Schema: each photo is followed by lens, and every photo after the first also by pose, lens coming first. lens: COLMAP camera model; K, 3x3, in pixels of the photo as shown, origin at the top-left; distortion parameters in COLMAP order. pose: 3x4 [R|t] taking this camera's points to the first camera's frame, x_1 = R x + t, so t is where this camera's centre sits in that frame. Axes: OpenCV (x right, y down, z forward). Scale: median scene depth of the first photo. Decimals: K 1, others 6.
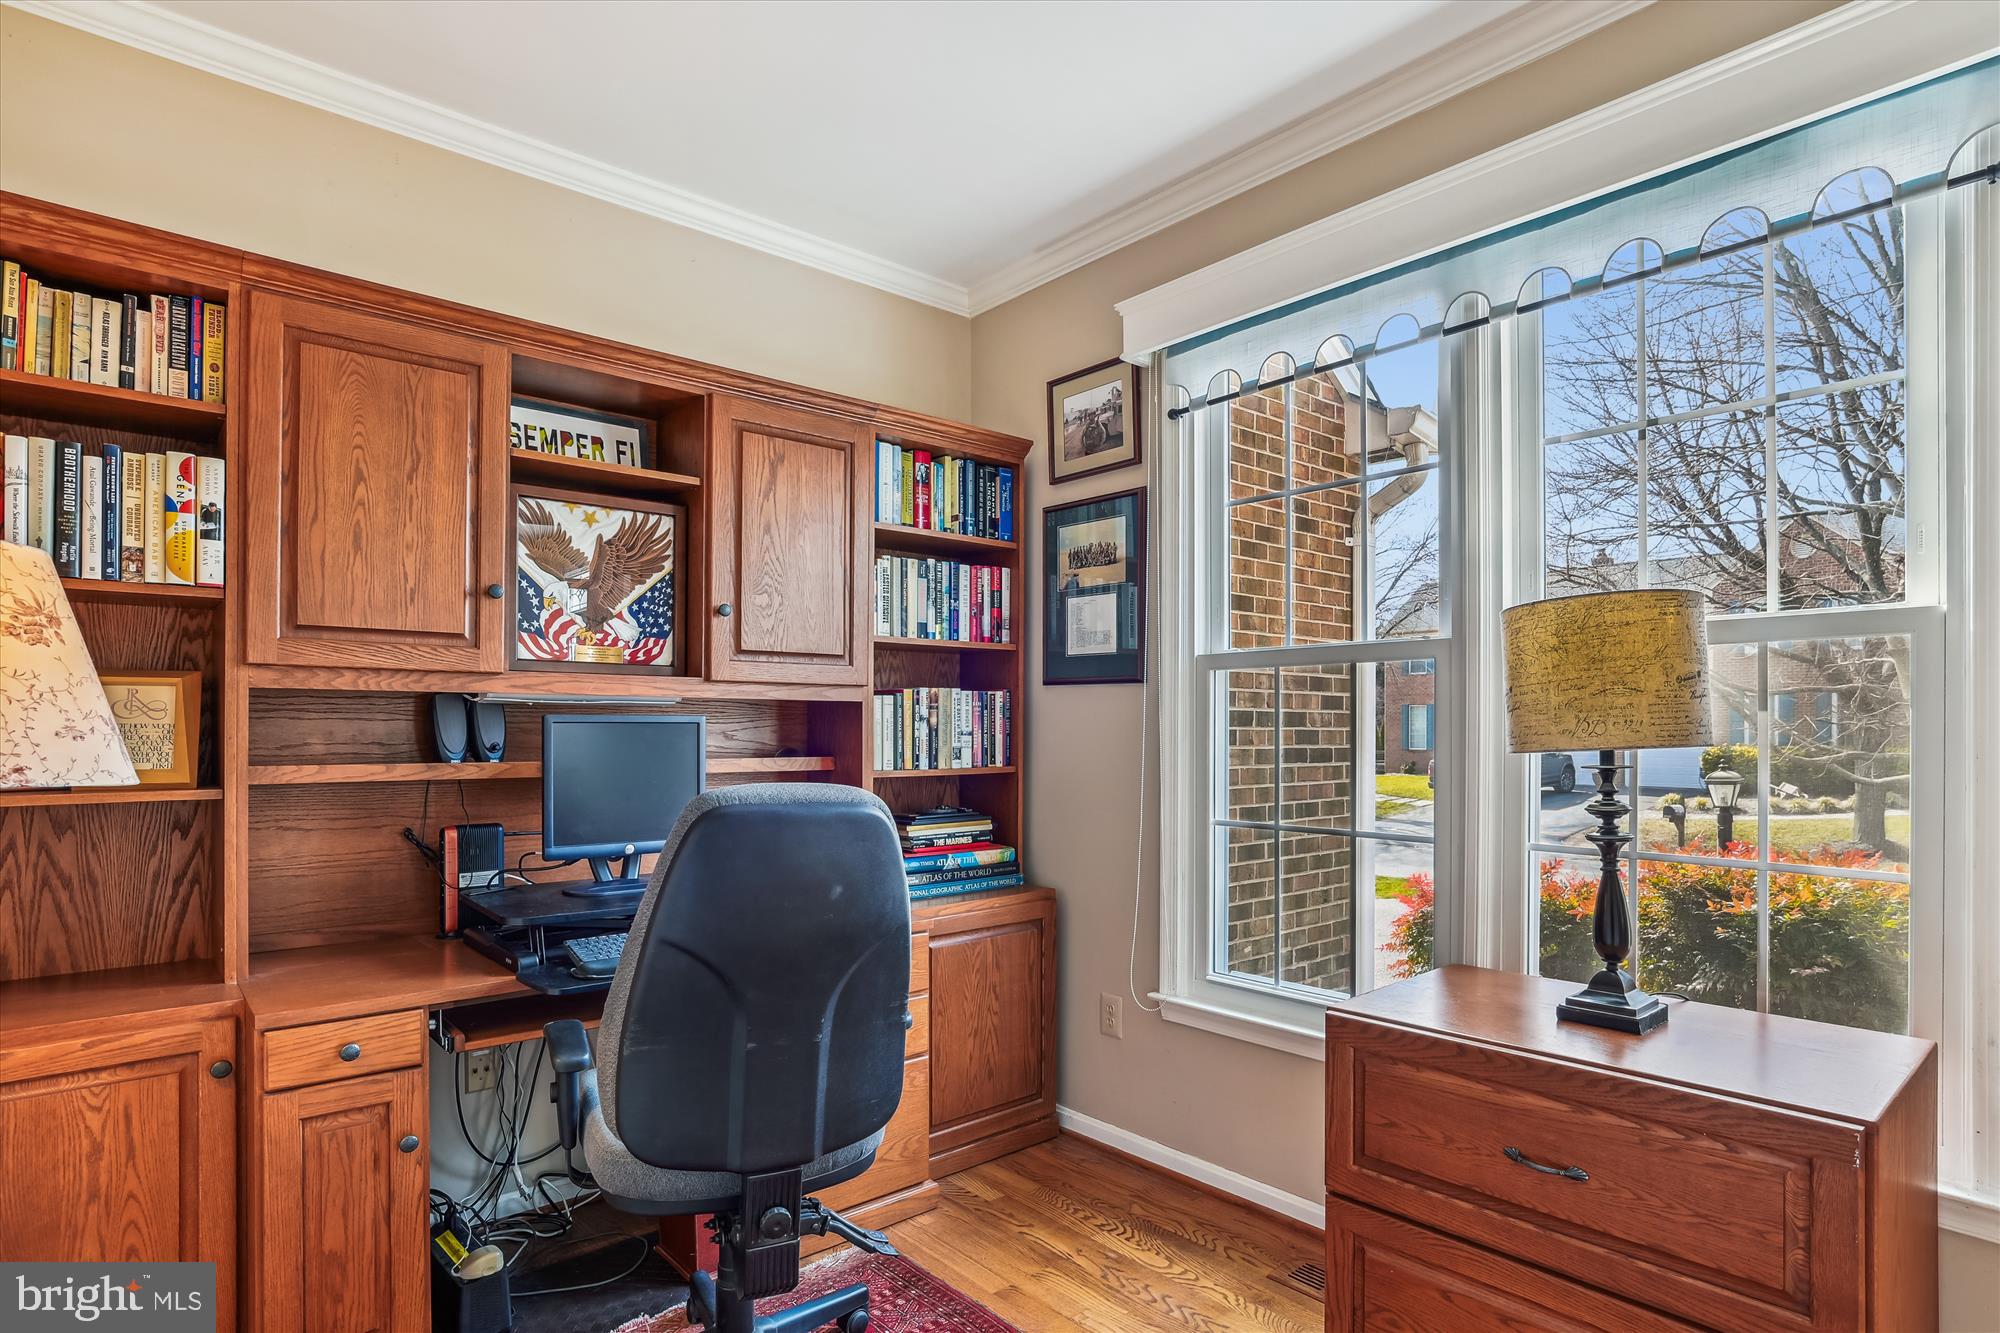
lens RADIAL K [[1063.7, 0, 1011.9], [0, 1063.7, 722.3], [0, 0, 1]] dist [-0.037990, 0.020124]
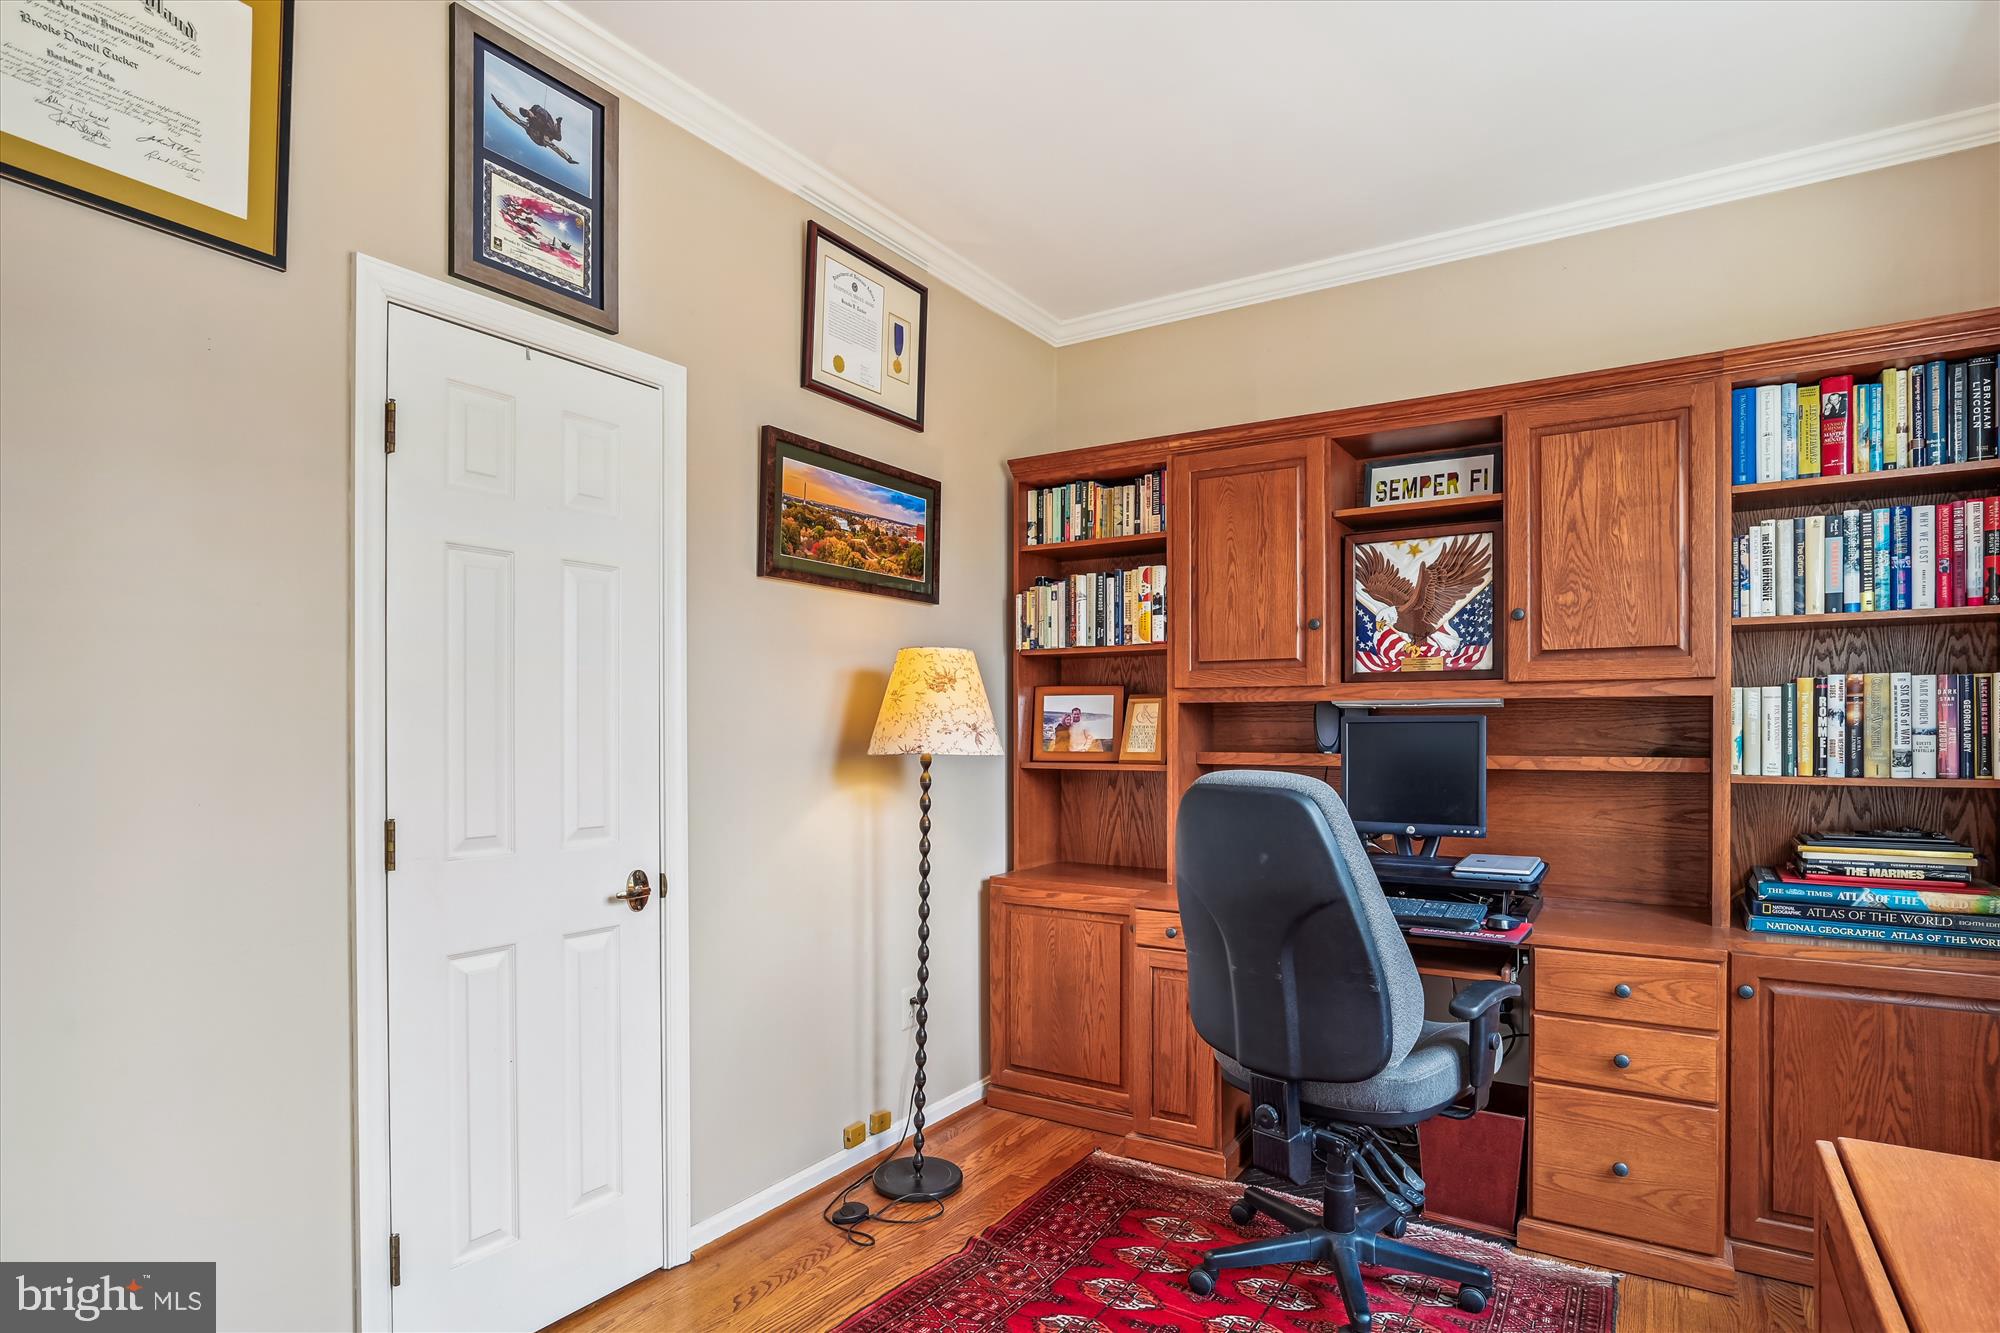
lens RADIAL K [[1063.7, 0, 1011.9], [0, 1063.7, 722.3], [0, 0, 1]] dist [-0.037990, 0.020124]
pose [[0.281422, -0.005852, -0.959566, 0.587442], [0.009291, 0.999951, -0.003374, 0.000038], [0.959539, -0.007966, 0.281463, 0.222730]]
